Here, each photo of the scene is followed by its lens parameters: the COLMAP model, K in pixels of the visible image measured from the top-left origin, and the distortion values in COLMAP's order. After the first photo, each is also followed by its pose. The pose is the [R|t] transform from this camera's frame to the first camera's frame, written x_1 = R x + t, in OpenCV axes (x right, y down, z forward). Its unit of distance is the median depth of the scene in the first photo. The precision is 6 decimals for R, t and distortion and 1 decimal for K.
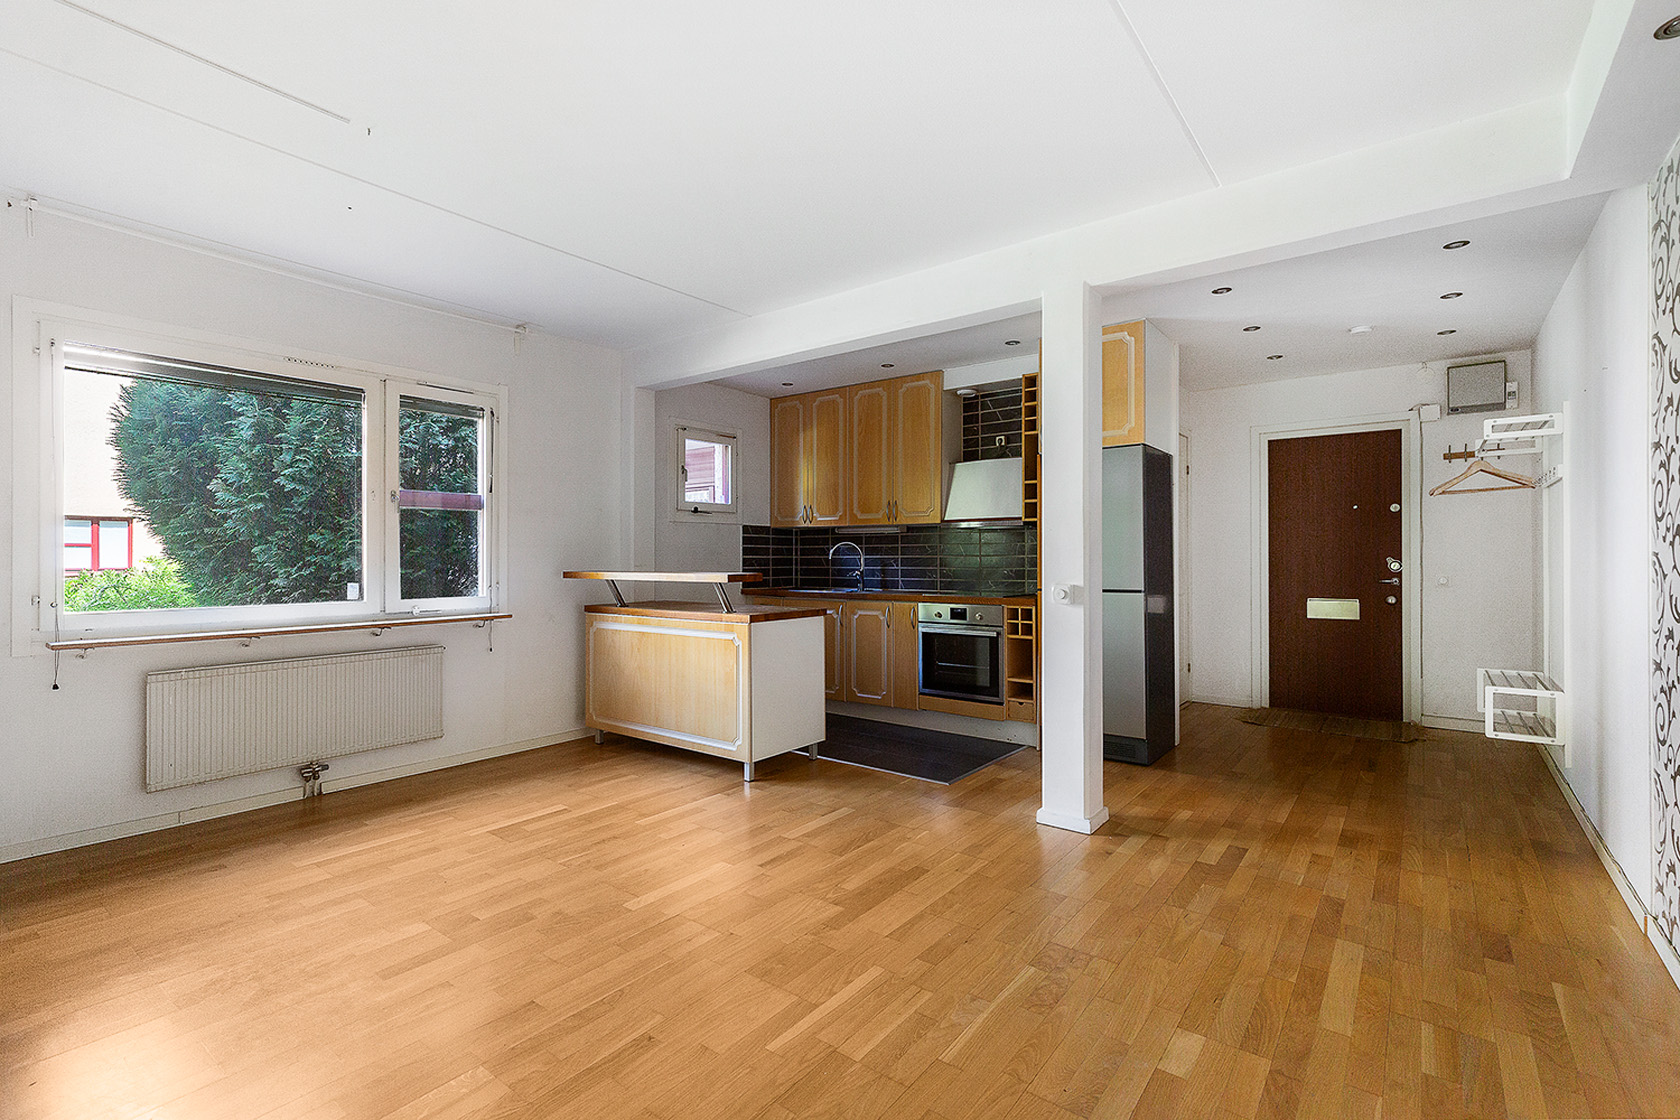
lens RADIAL K [[767.4, 0, 829.0], [0, 767.4, 553.8], [0, 0, 1]] dist [0.011186, -0.000164]
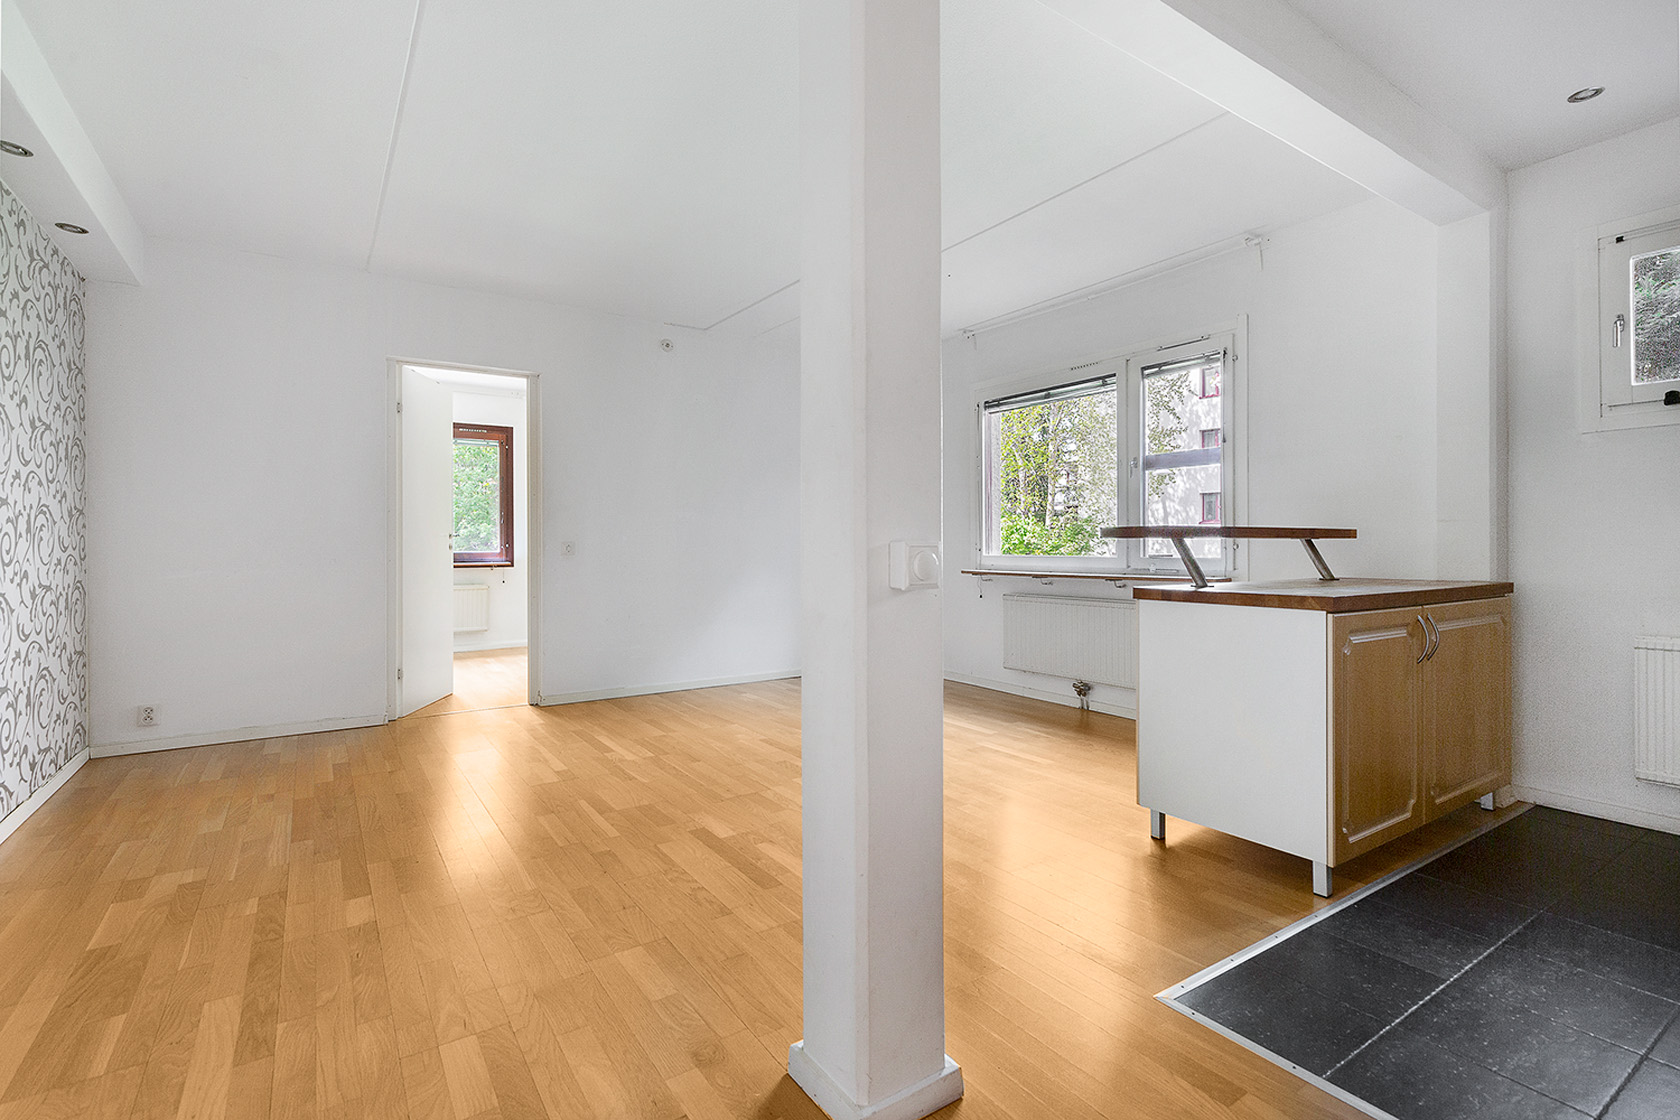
lens RADIAL K [[767.4, 0, 829.0], [0, 767.4, 553.8], [0, 0, 1]] dist [0.011186, -0.000164]
pose [[-0.315667, 0.013524, -0.948774, 0.528987], [0.007375, 0.999903, 0.011799, 0.034089], [0.948841, -0.003272, -0.315736, 0.808279]]
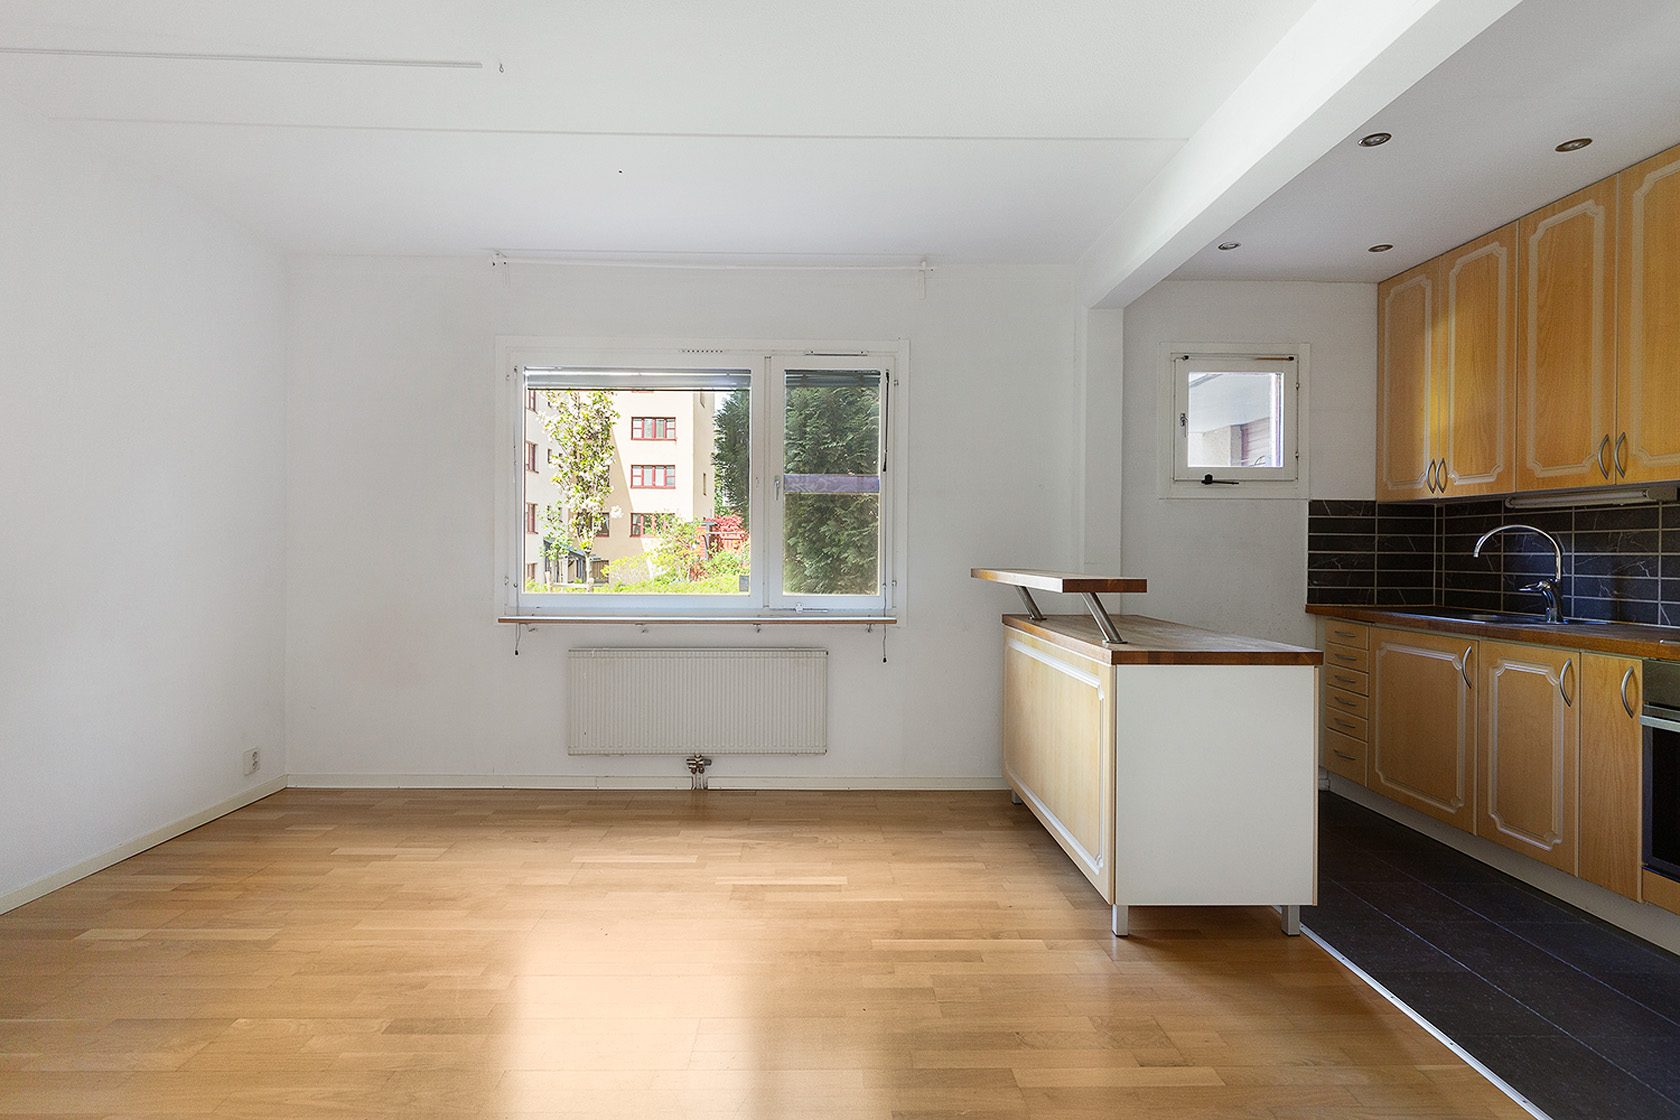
lens RADIAL K [[828.4, 0, 834.2], [0, 828.4, 553.1], [0, 0, 1]] dist [-0.001454, -0.001164]
pose [[0.627609, 0.008430, -0.778483, 0.212306], [-0.004961, 0.999964, 0.006829, 0.002790], [0.778513, -0.000424, 0.627629, 0.377223]]
